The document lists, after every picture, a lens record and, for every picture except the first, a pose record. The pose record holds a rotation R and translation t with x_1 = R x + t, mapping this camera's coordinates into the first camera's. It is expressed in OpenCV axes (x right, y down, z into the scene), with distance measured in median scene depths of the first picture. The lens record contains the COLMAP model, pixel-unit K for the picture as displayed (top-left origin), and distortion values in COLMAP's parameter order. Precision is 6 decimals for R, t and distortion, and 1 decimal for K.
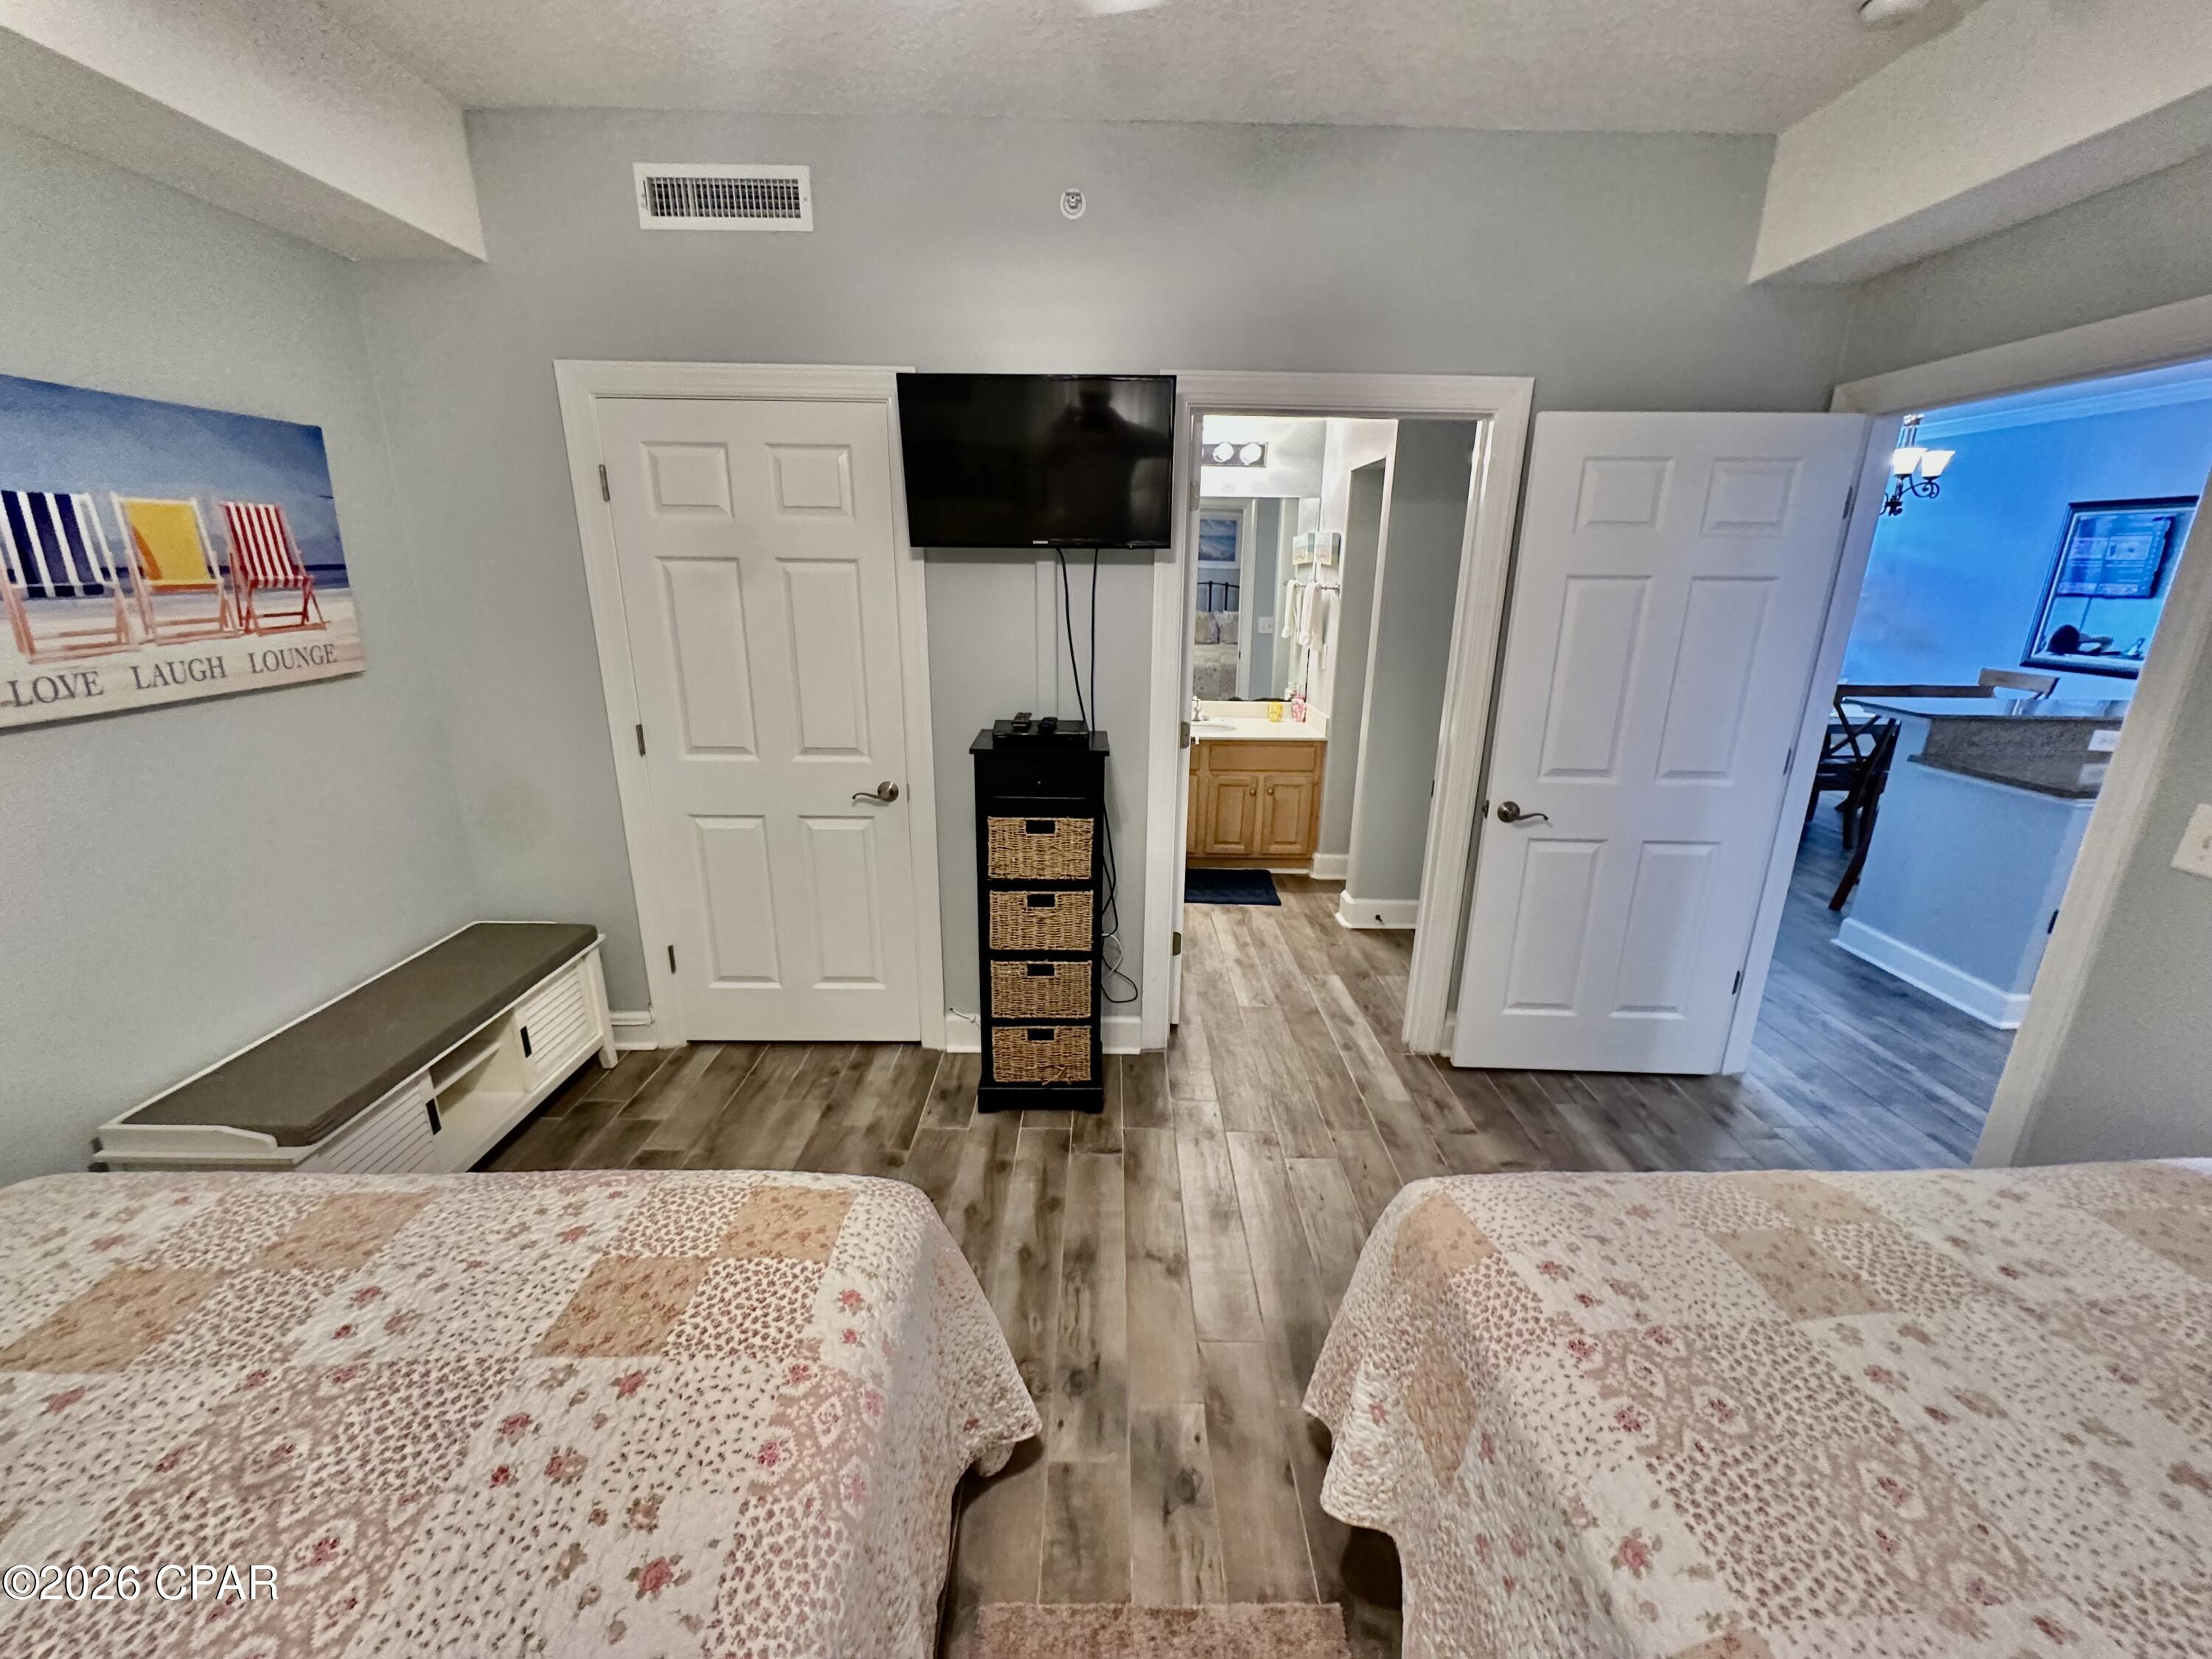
lens RADIAL K [[874.7, 0, 1114.6], [0, 874.7, 826.5], [0, 0, 1]] dist [-0.001794, 0.000543]
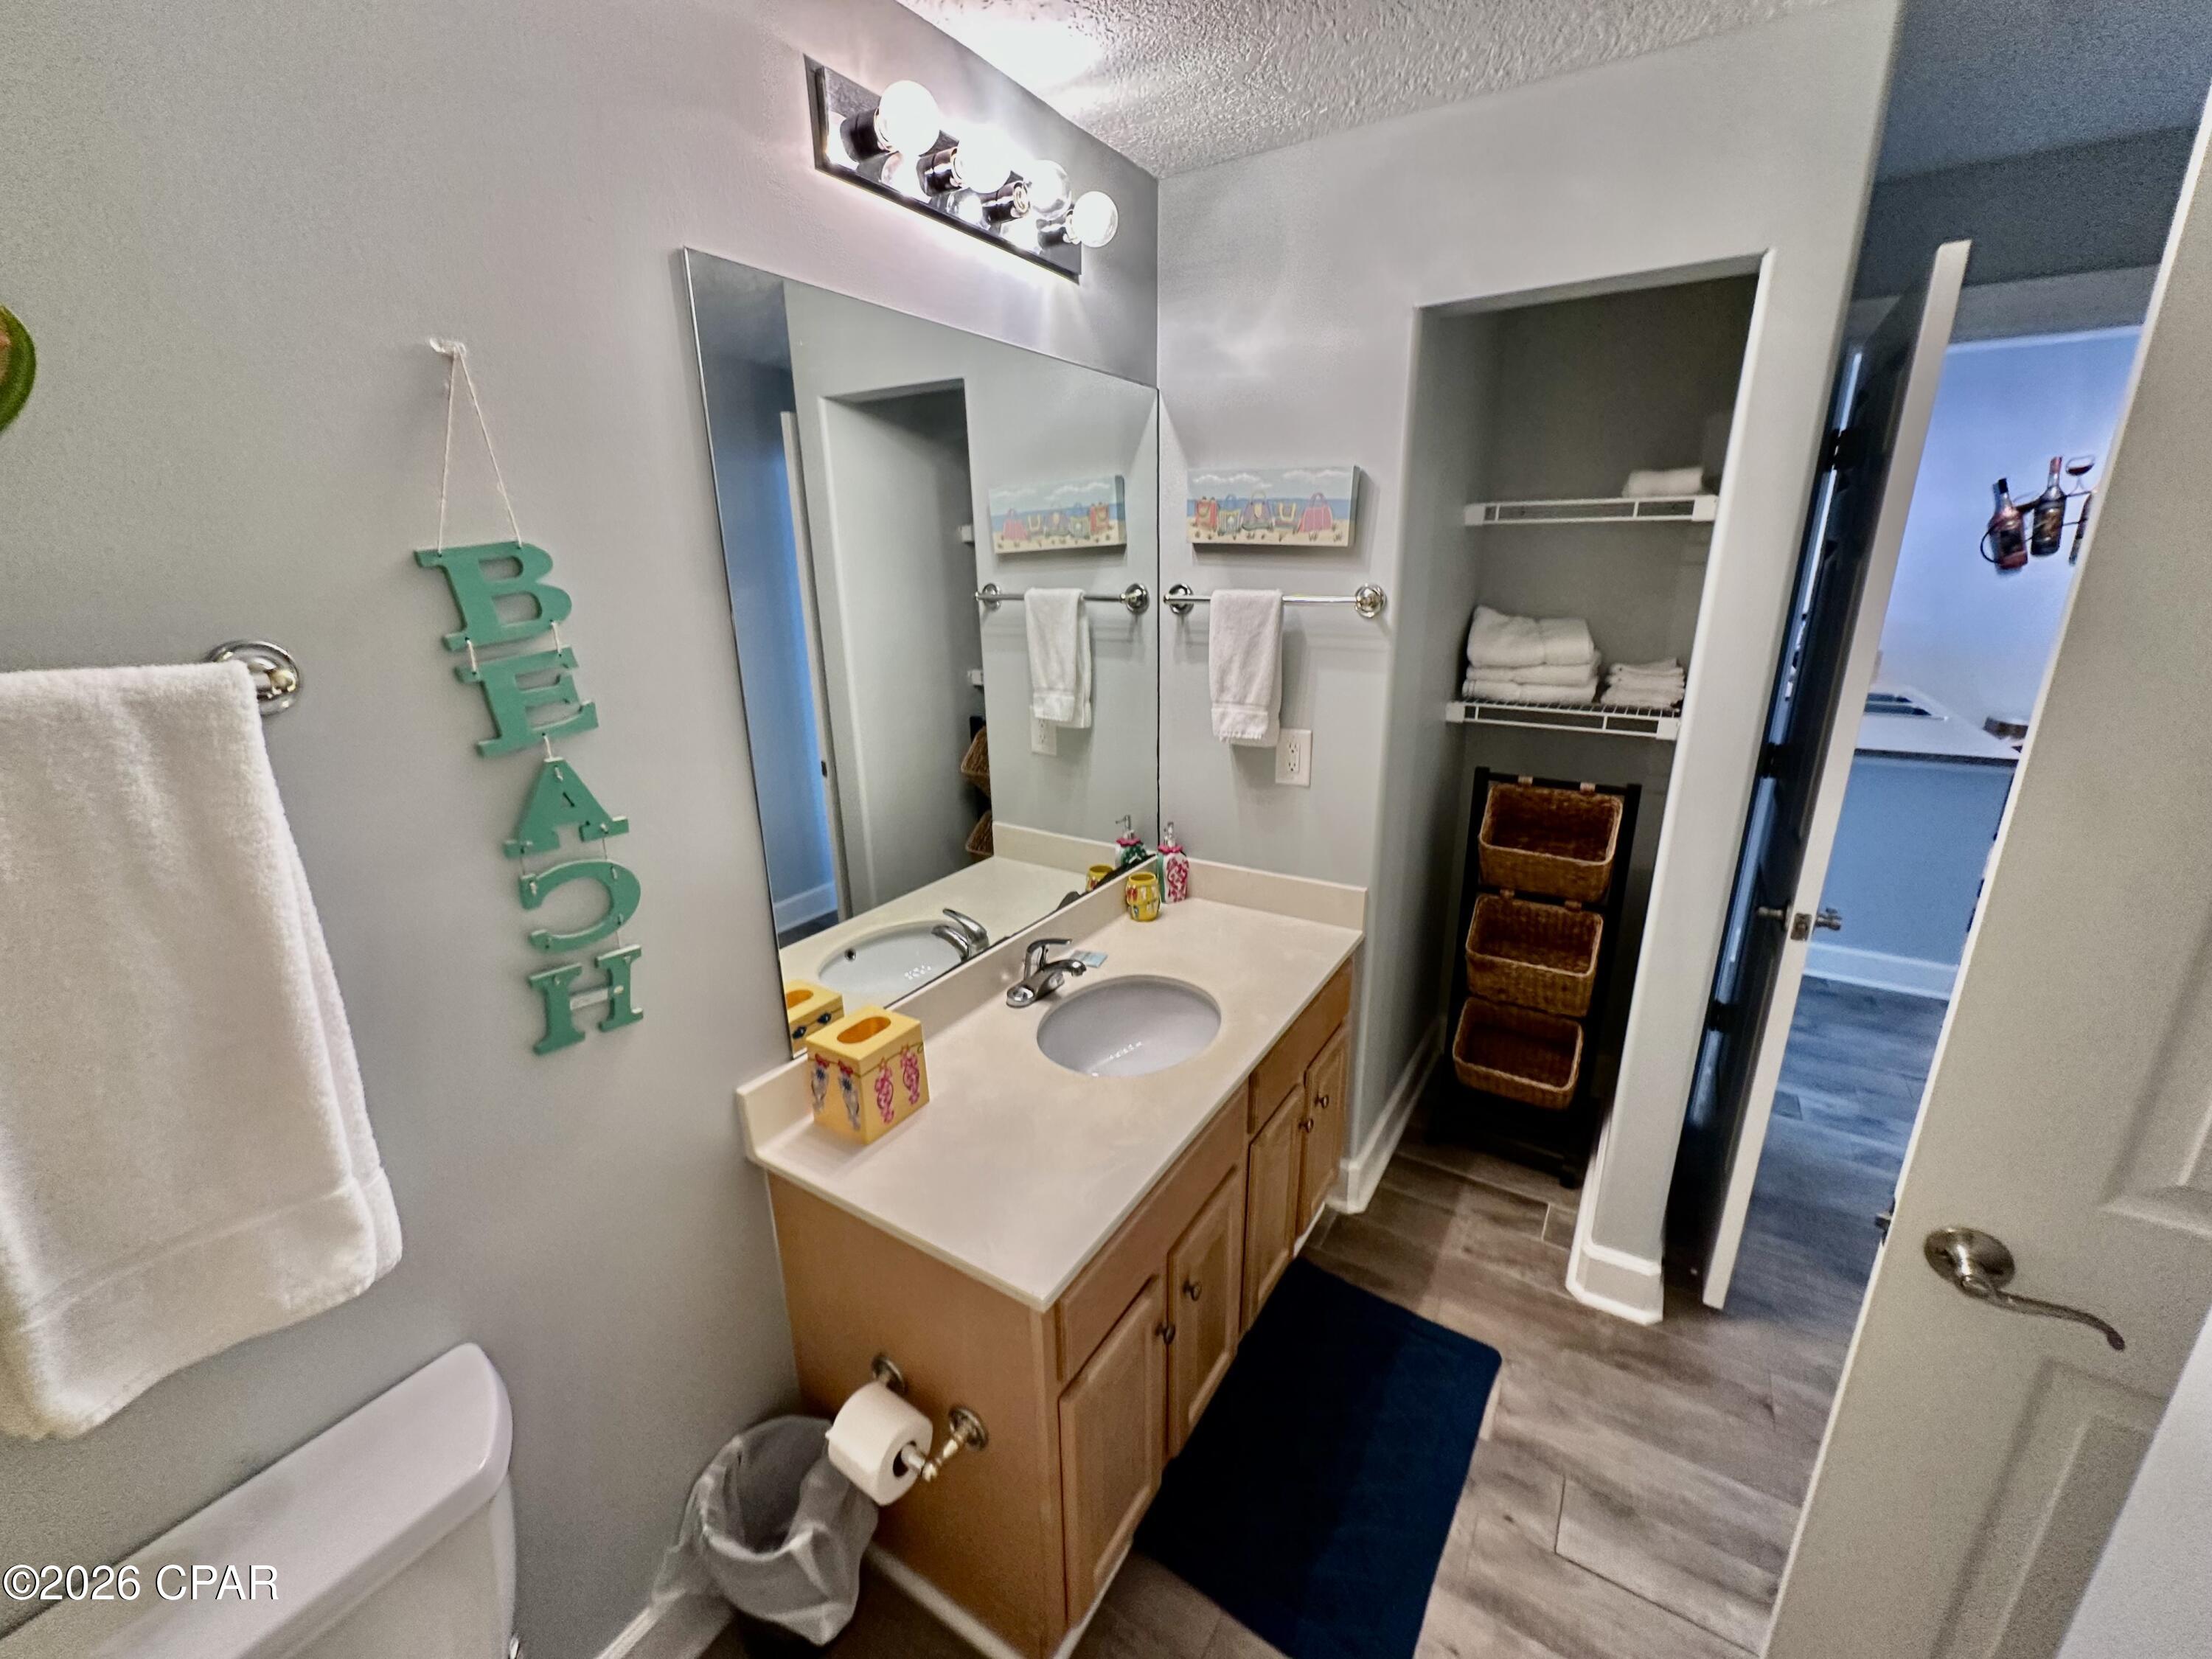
lens RADIAL K [[874.7, 0, 1114.6], [0, 874.7, 826.5], [0, 0, 1]] dist [-0.001794, 0.000543]
pose [[0.536318, -0.259223, 0.803223, -0.191095], [0.252885, 0.957300, 0.140094, -0.269974], [-0.805241, 0.127988, 0.578970, 0.897654]]
